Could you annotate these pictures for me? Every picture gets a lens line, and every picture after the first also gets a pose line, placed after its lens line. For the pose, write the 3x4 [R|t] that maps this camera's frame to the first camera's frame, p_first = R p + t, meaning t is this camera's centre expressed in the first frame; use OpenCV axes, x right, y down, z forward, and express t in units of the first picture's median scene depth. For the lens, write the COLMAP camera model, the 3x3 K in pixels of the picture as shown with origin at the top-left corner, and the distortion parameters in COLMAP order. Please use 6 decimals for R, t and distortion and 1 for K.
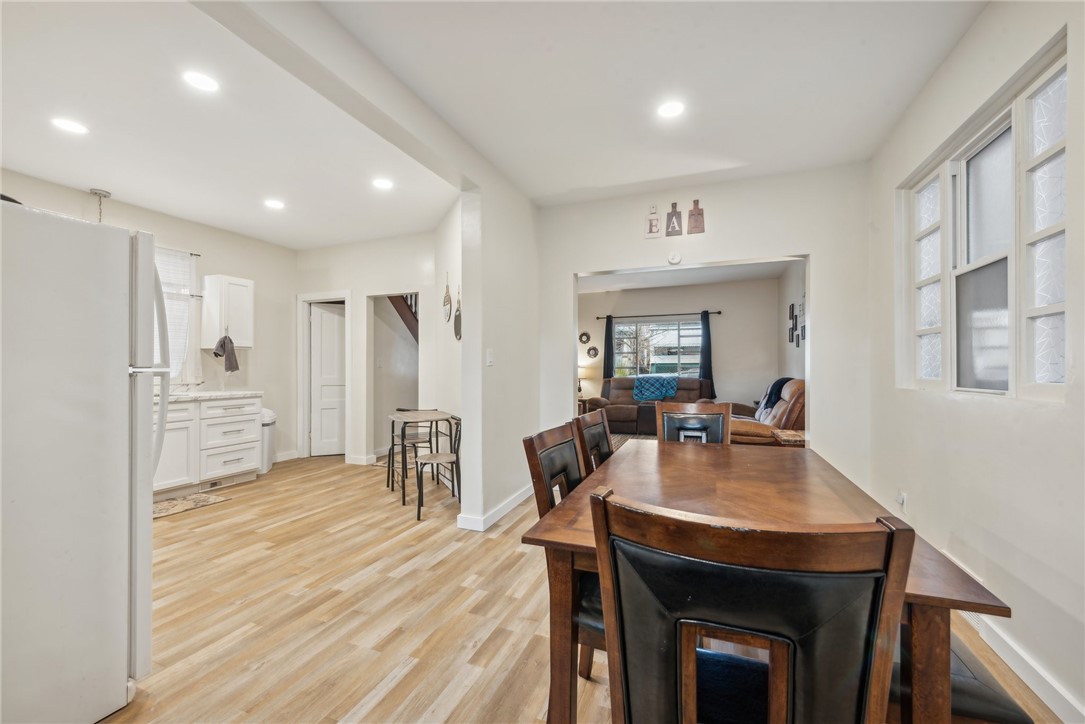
lens RADIAL K [[430.9, 0, 544.5], [0, 430.9, 367.0], [0, 0, 1]] dist [0.016716, -0.004206]
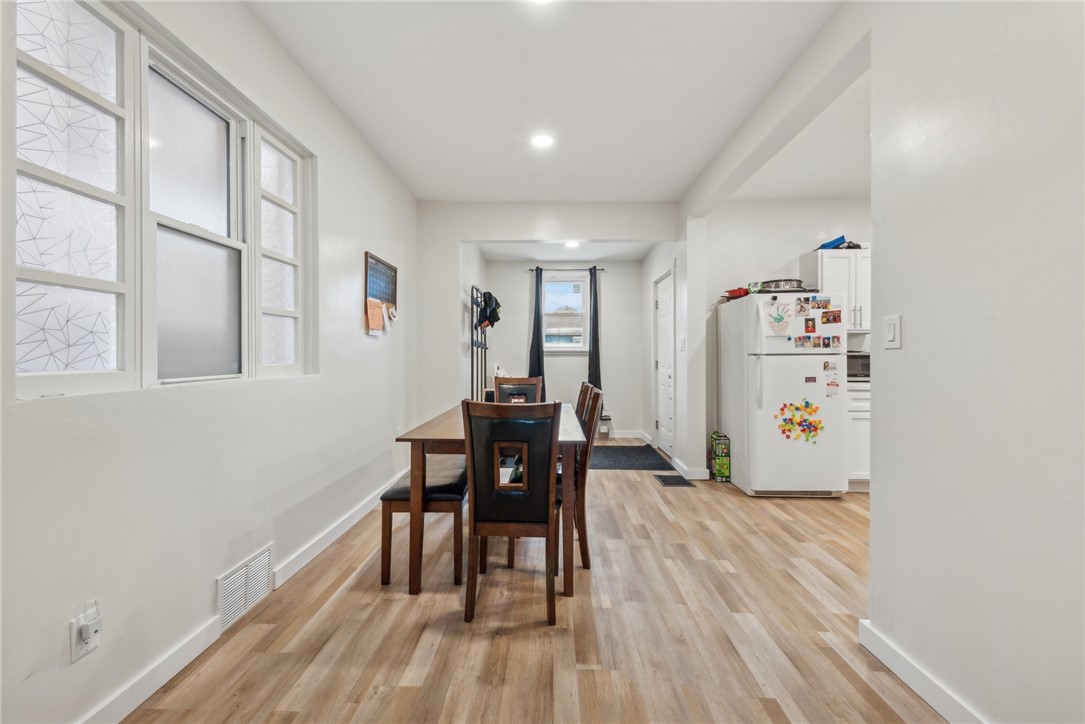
lens RADIAL K [[430.9, 0, 540.5], [0, 430.9, 355.8], [0, 0, 1]] dist [0.016716, -0.004206]
pose [[-0.940245, 0.001689, -0.340495, 0.348208], [0.000355, 0.999992, 0.003981, 0.001410], [0.340499, 0.003623, -0.940238, 1.083311]]
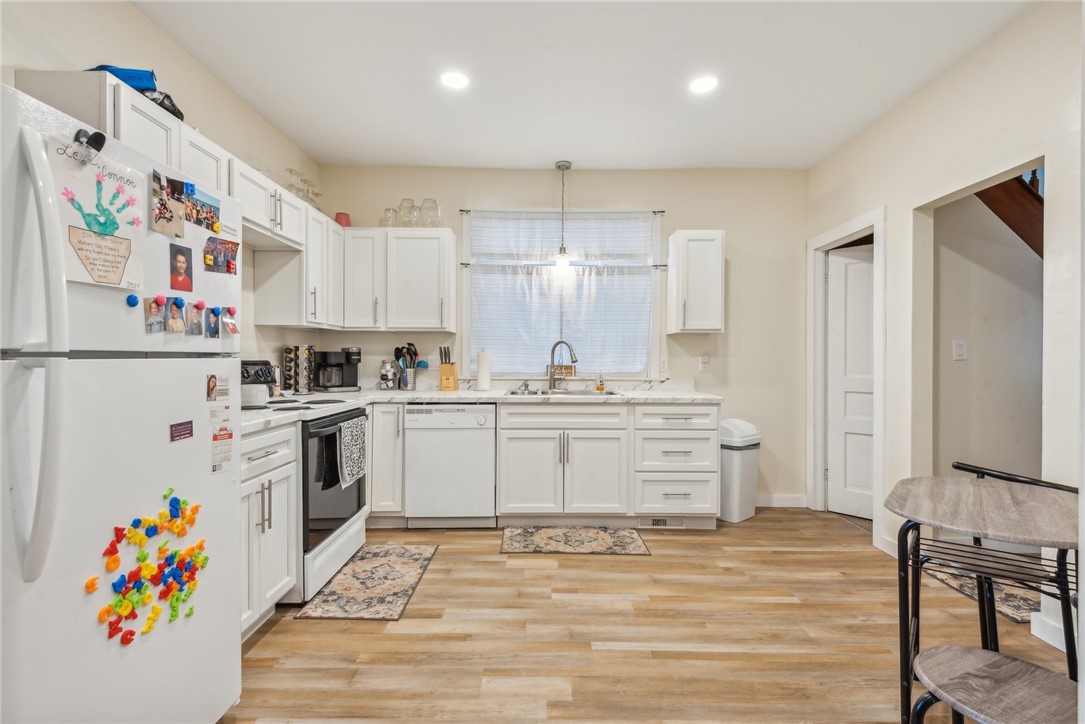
lens RADIAL K [[507.4, 0, 543.5], [0, 507.4, 360.2], [0, 0, 1]] dist [0.017687, -0.005336]
pose [[0.369792, 0.001030, -0.929114, -0.051798], [-0.004364, 0.999990, -0.000629, 0.004884], [0.929104, 0.004287, 0.369793, 0.544973]]
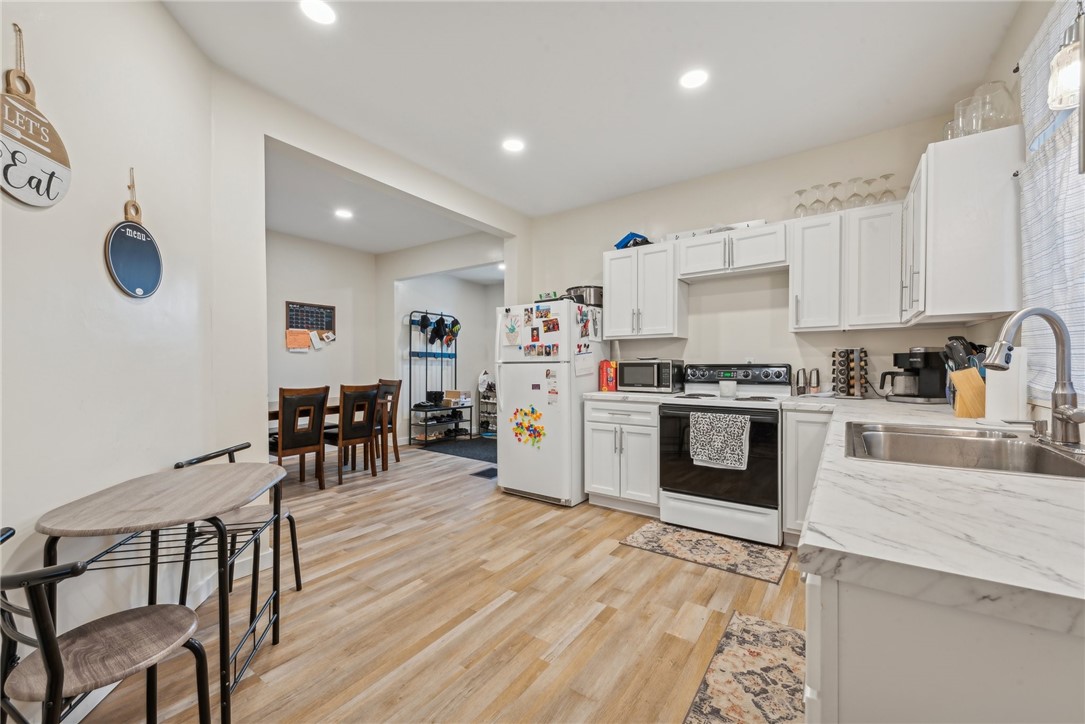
lens RADIAL K [[430.9, 0, 543.3], [0, 430.9, 369.0], [0, 0, 1]] dist [0.016716, -0.004206]
pose [[-0.970912, 0.001108, 0.239435, -0.693629], [0.004964, 0.999868, 0.015502, 0.002055], [-0.239386, 0.016239, -0.970789, 1.316039]]
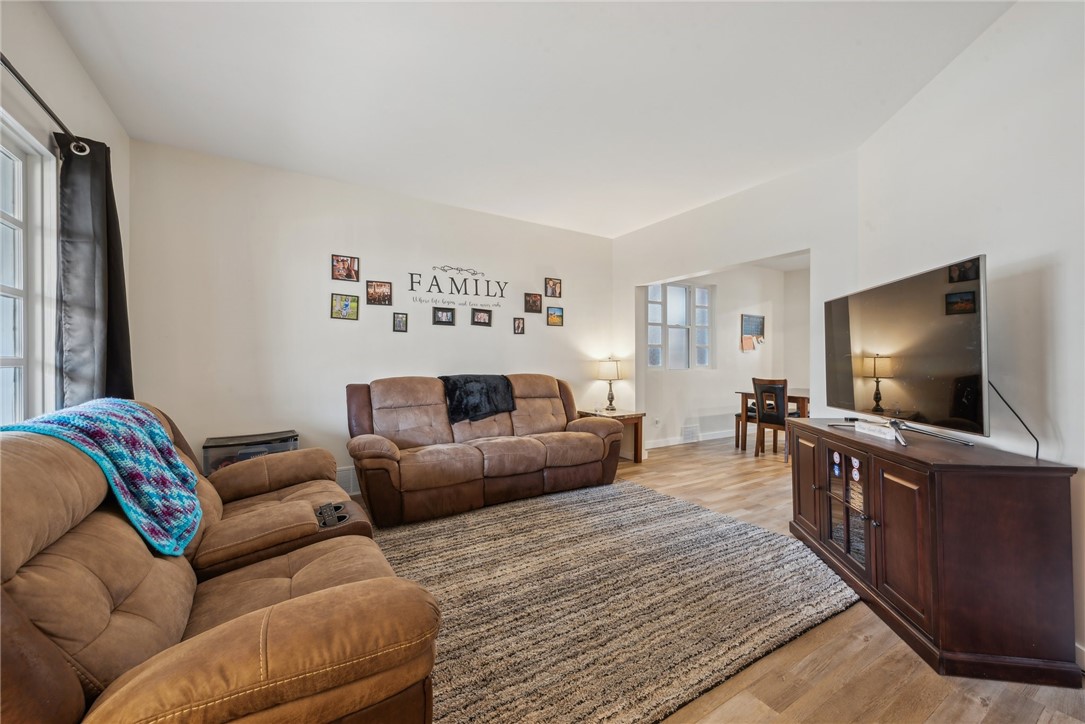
lens RADIAL K [[430.9, 0, 544.0], [0, 430.9, 354.1], [0, 0, 1]] dist [0.016716, -0.004206]
pose [[-0.804520, 0.012771, 0.593789, -0.014046], [0.004477, 0.999871, -0.015438, -0.005220], [-0.593909, -0.009762, -0.804473, 2.091891]]
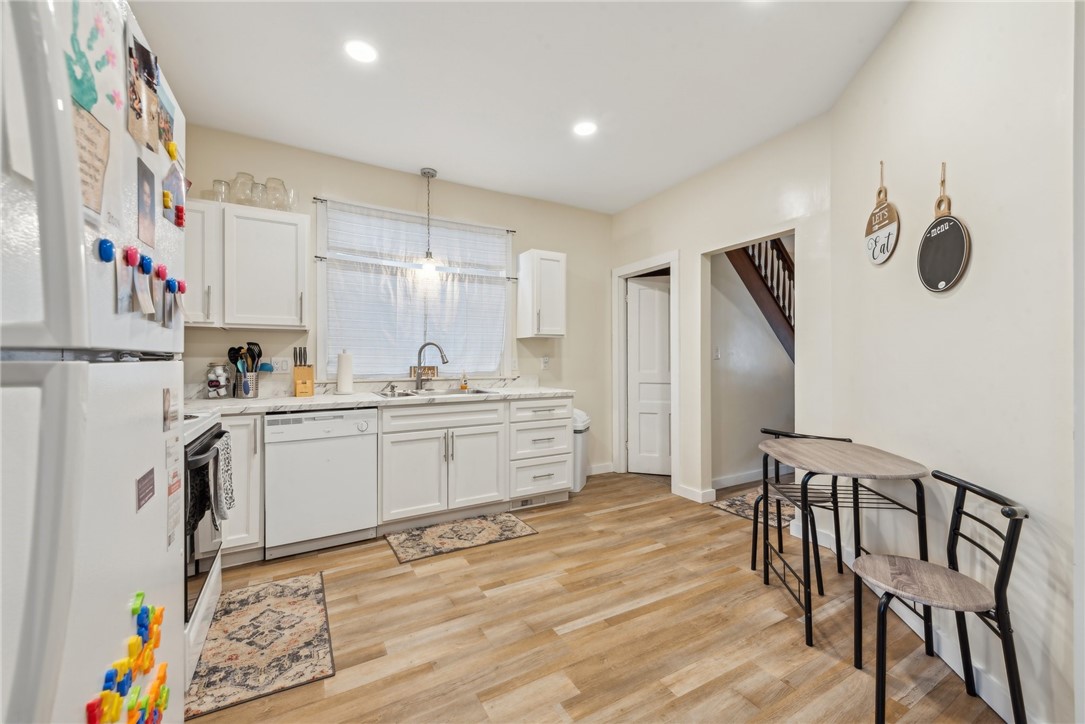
lens RADIAL K [[430.9, 0, 542.9], [0, 430.9, 359.4], [0, 0, 1]] dist [0.016716, -0.004206]
pose [[0.778838, -0.004933, -0.627206, -0.235949], [0.002908, 0.999987, -0.004253, 0.004726], [0.627219, 0.001488, 0.778842, 0.411144]]
